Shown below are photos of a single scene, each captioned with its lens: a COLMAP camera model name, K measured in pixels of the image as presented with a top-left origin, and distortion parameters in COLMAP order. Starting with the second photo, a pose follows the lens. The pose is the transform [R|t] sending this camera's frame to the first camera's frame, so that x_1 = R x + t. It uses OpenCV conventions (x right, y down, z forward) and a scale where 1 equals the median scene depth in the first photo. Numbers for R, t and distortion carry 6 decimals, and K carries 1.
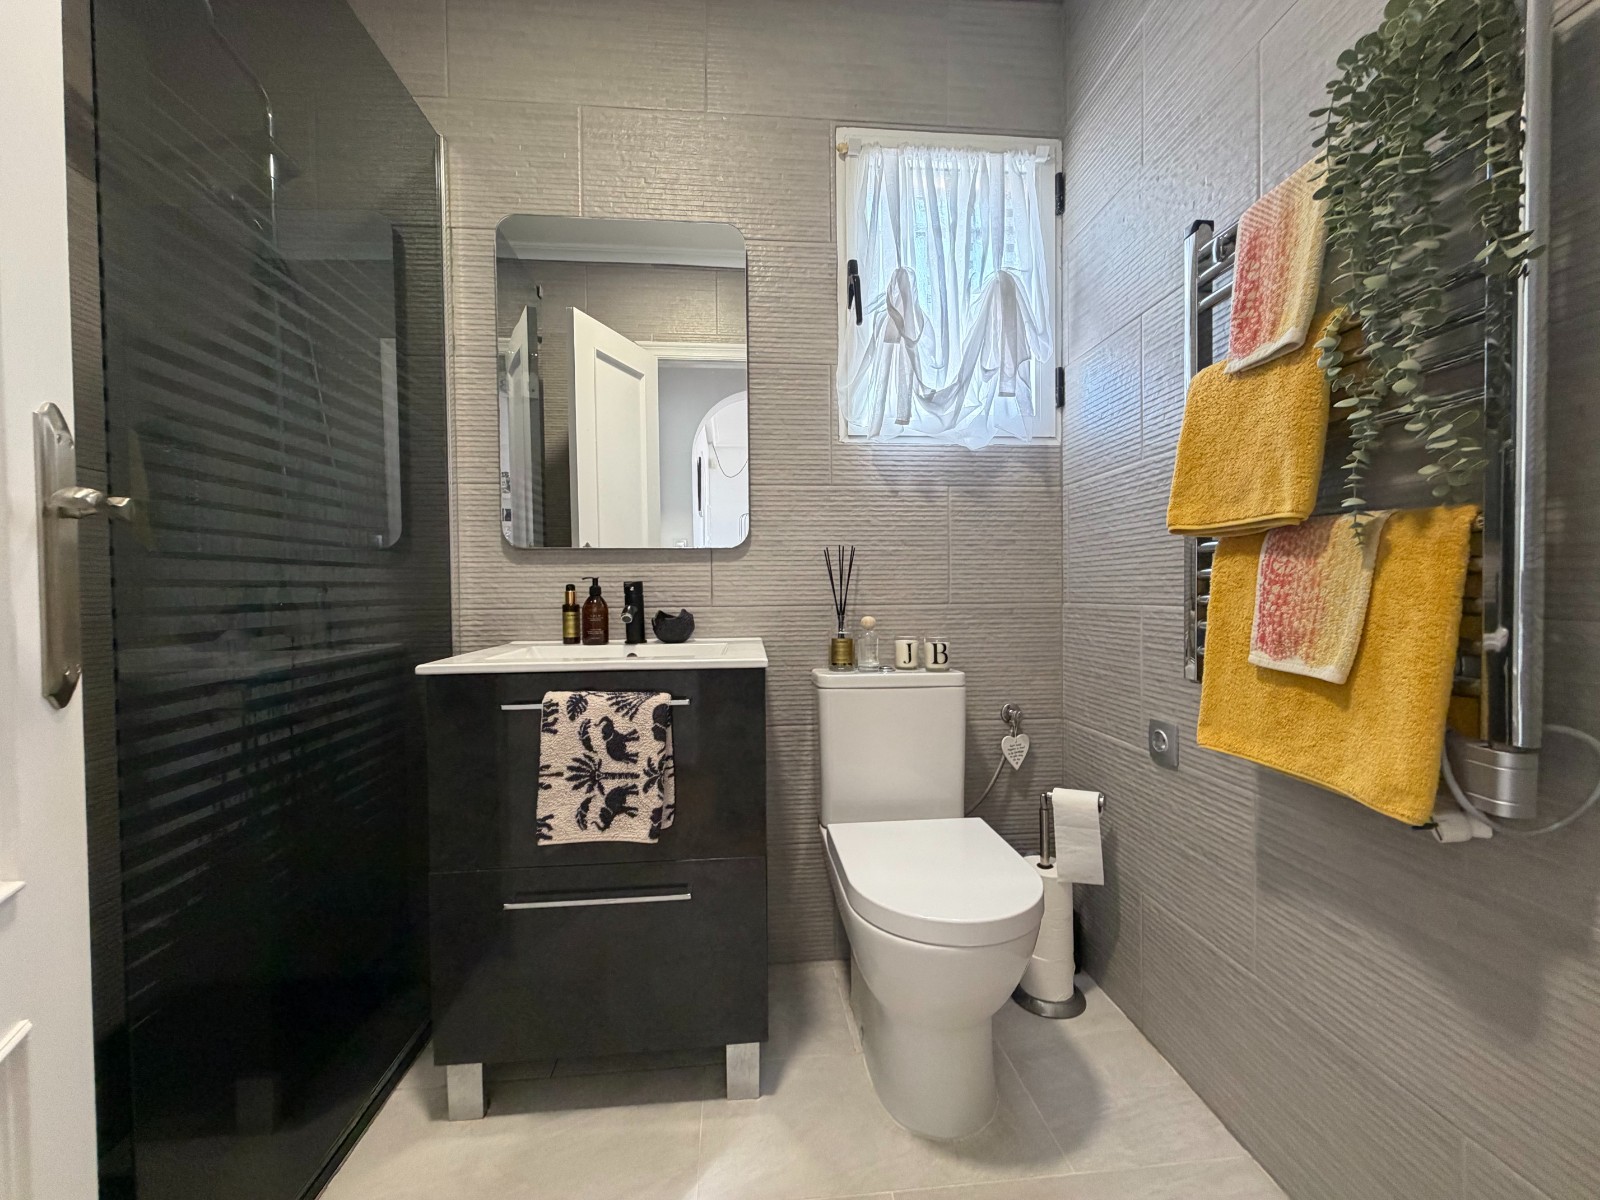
lens RADIAL K [[640.8, 0, 796.0], [0, 640.8, 601.2], [0, 0, 1]] dist [0.001136, -0.000432]
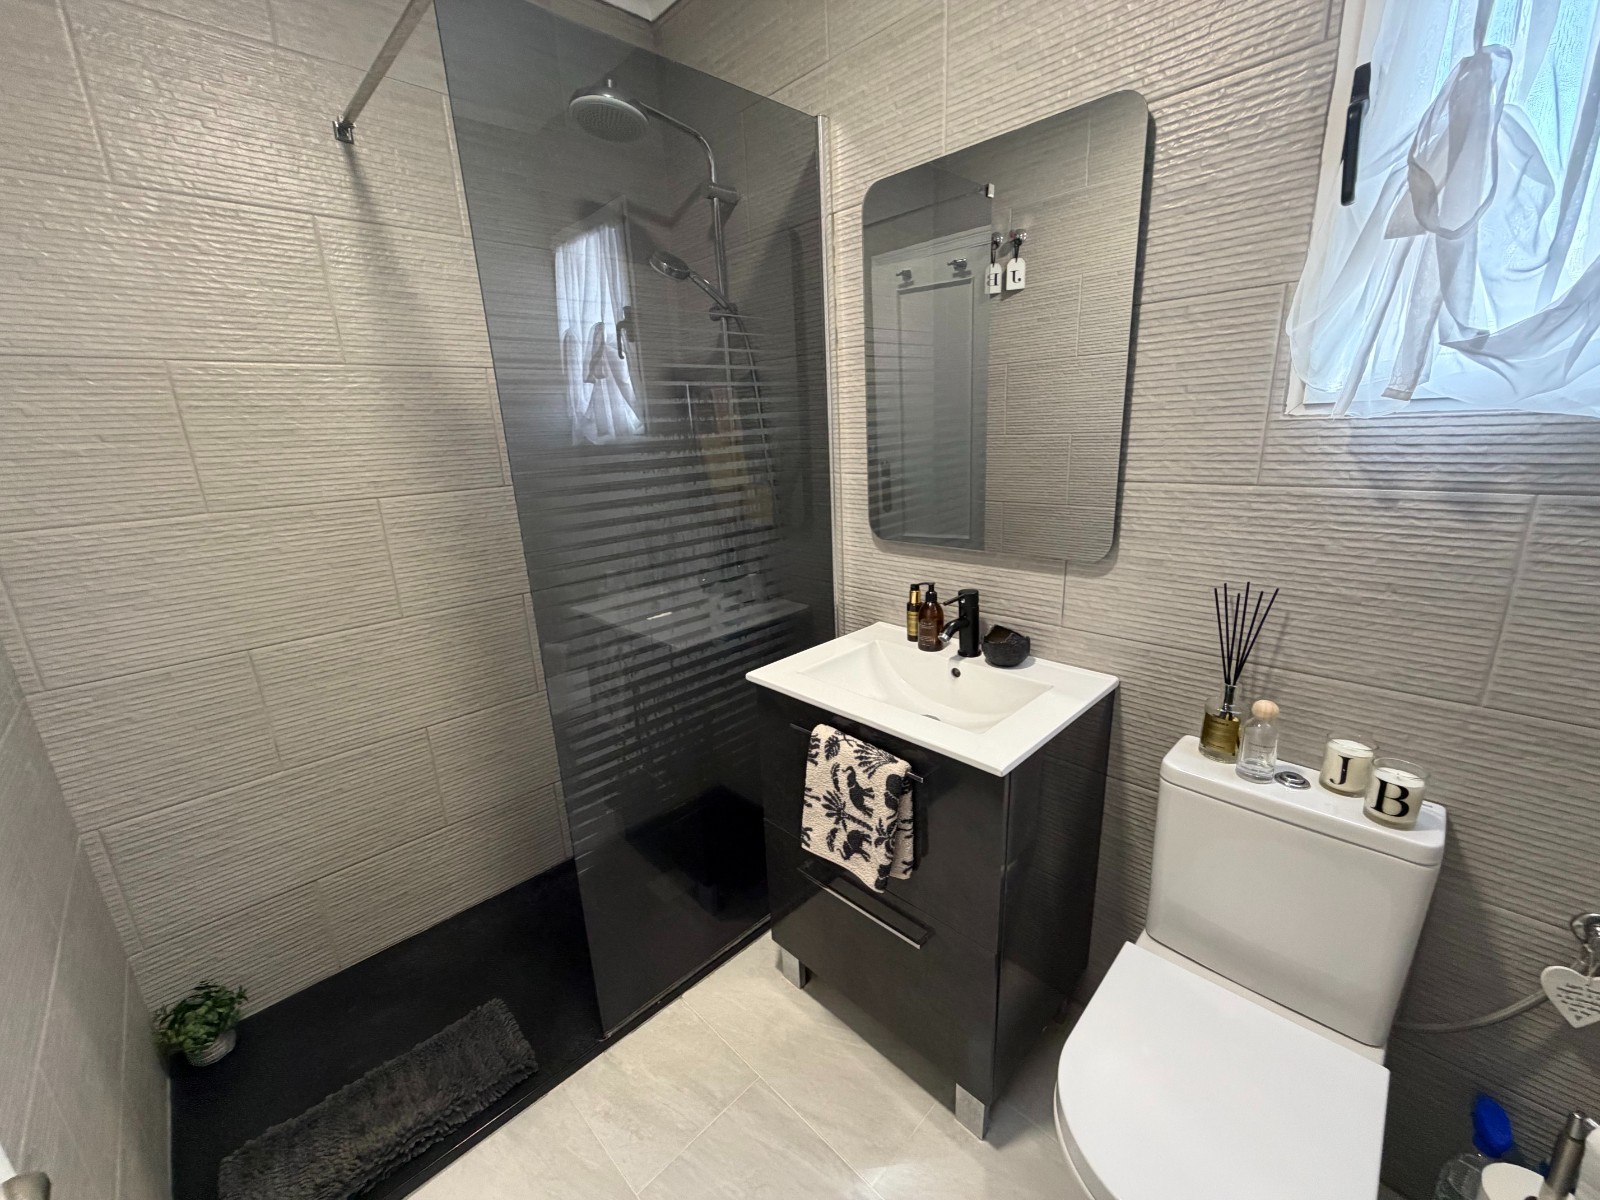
lens RADIAL K [[640.8, 0, 796.0], [0, 640.8, 601.2], [0, 0, 1]] dist [0.001136, -0.000432]
pose [[0.637872, 0.188648, -0.746680, 0.389088], [0.022336, 0.964596, 0.262785, -0.367648], [0.769819, -0.184301, 0.611075, 0.329317]]
